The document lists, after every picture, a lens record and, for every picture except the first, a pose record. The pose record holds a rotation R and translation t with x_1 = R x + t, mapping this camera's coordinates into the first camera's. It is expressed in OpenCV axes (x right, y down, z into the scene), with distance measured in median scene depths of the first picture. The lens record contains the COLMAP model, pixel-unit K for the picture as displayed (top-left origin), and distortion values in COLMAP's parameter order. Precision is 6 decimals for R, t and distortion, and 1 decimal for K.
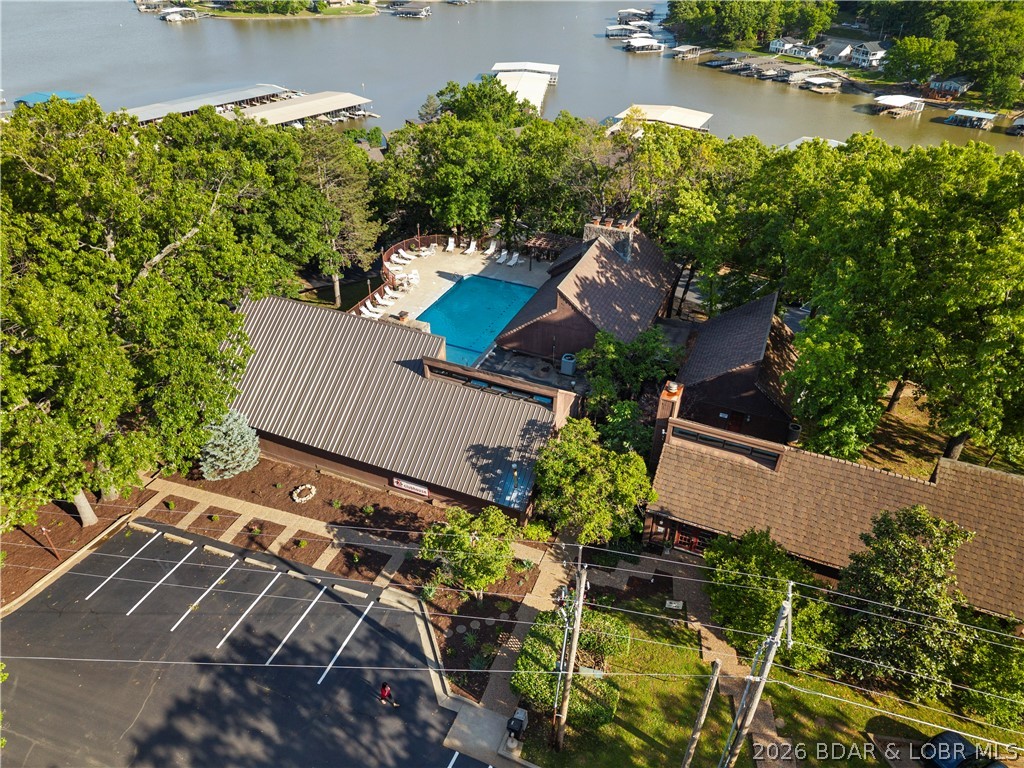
lens RADIAL K [[702.1, 0, 515.5], [0, 702.1, 389.2], [0, 0, 1]] dist [0.001855, -0.000776]
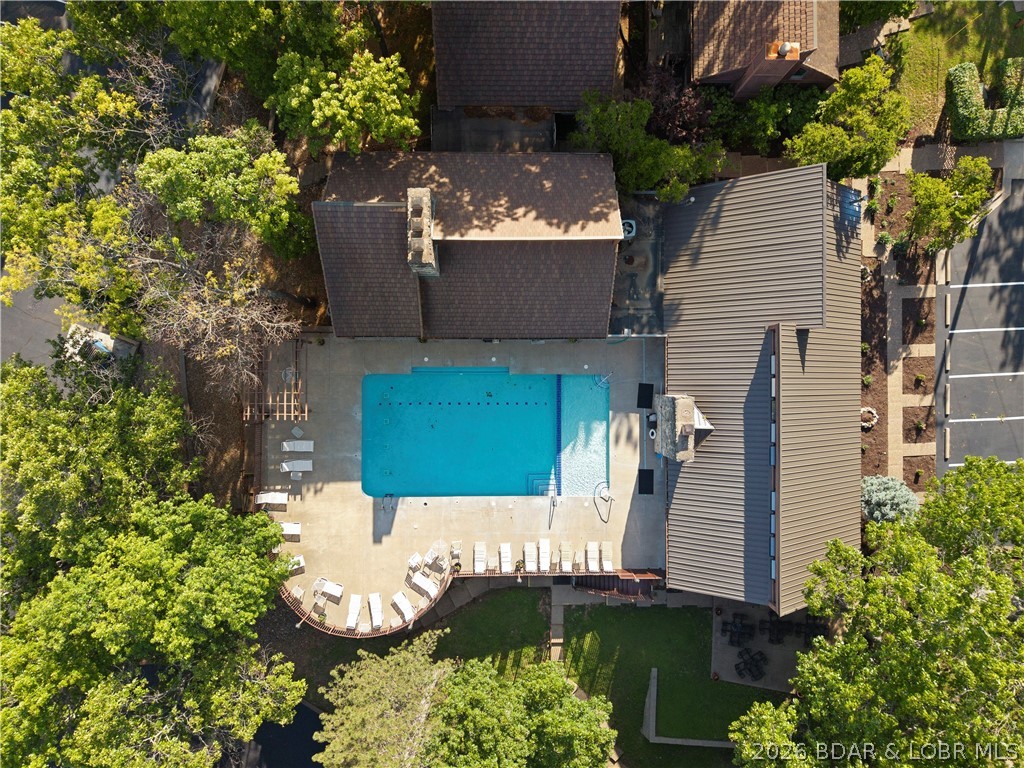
lens RADIAL K [[702.1, 0, 515.5], [0, 702.1, 389.2], [0, 0, 1]] dist [0.001855, -0.000776]
pose [[-0.393521, -0.918618, -0.035802, -0.014271], [0.484207, -0.240217, 0.841332, -0.804416], [-0.781463, 0.313746, 0.539332, 0.678575]]
